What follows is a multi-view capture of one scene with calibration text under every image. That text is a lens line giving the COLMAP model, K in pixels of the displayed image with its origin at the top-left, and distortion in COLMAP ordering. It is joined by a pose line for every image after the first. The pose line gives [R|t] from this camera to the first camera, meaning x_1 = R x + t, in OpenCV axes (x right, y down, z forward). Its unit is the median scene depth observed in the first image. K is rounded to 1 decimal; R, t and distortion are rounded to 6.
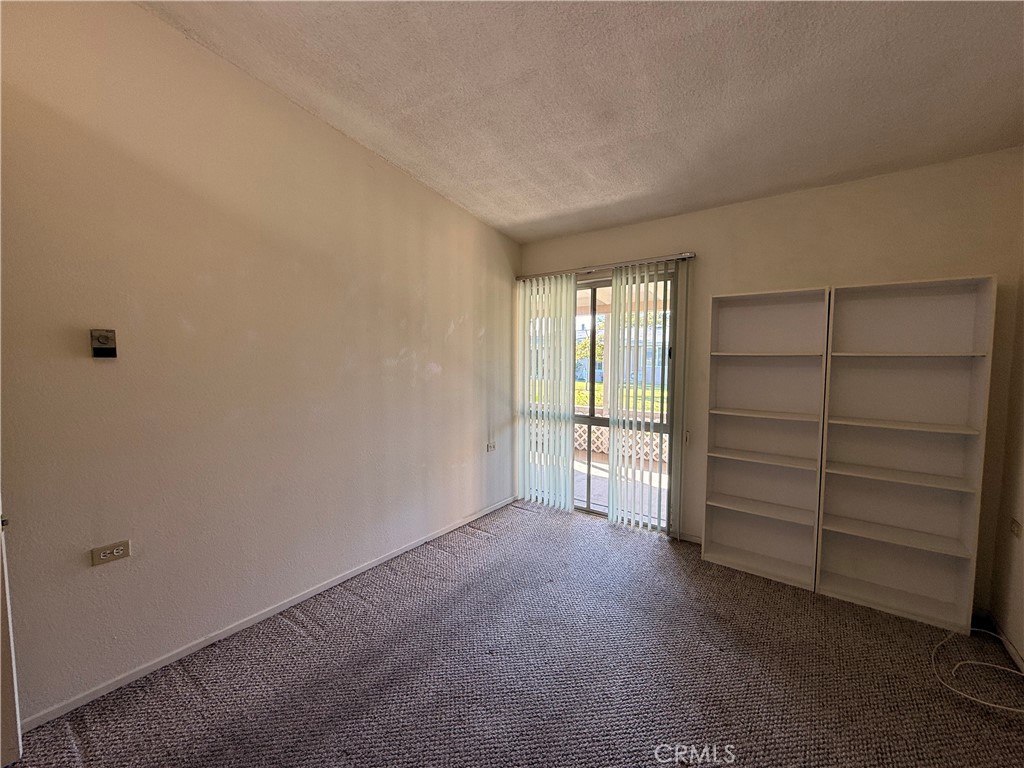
lens RADIAL K [[406.2, 0, 510.3], [0, 406.2, 382.6], [0, 0, 1]] dist [-0.000790, 0.001107]
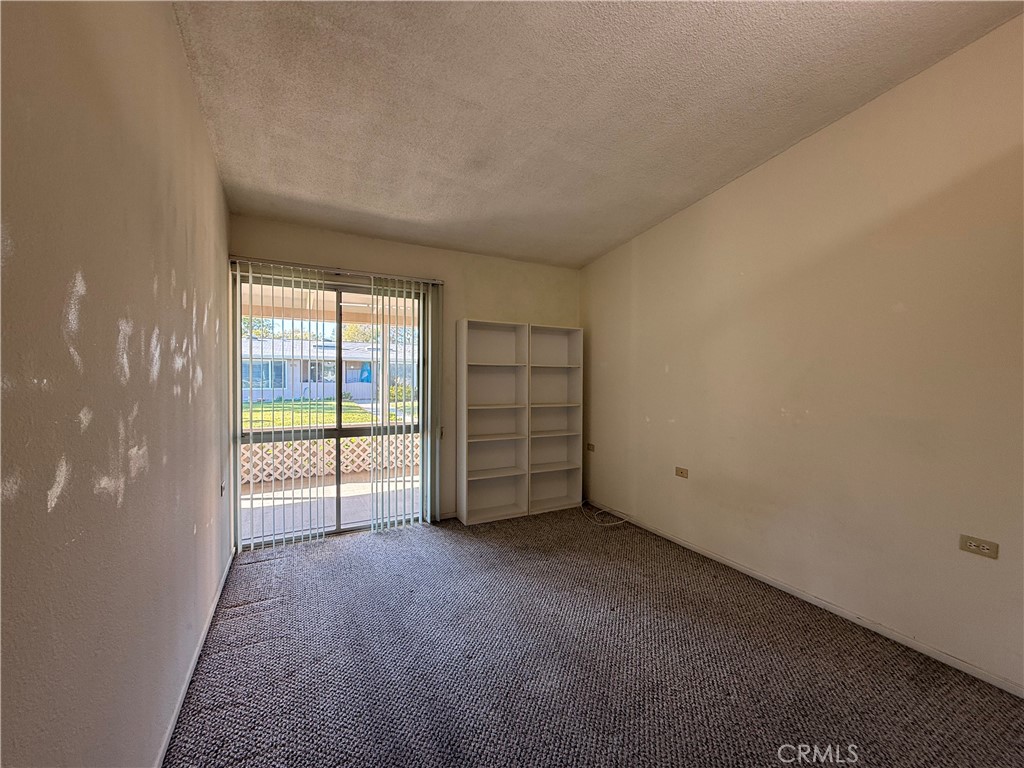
lens RADIAL K [[406.2, 0, 512.9], [0, 406.2, 384.0], [0, 0, 1]] dist [-0.000790, 0.001107]
pose [[0.425189, -0.020504, 0.904872, -0.559251], [0.049634, 0.998767, -0.000691, 0.002518], [-0.903743, 0.045206, 0.425682, 0.286022]]
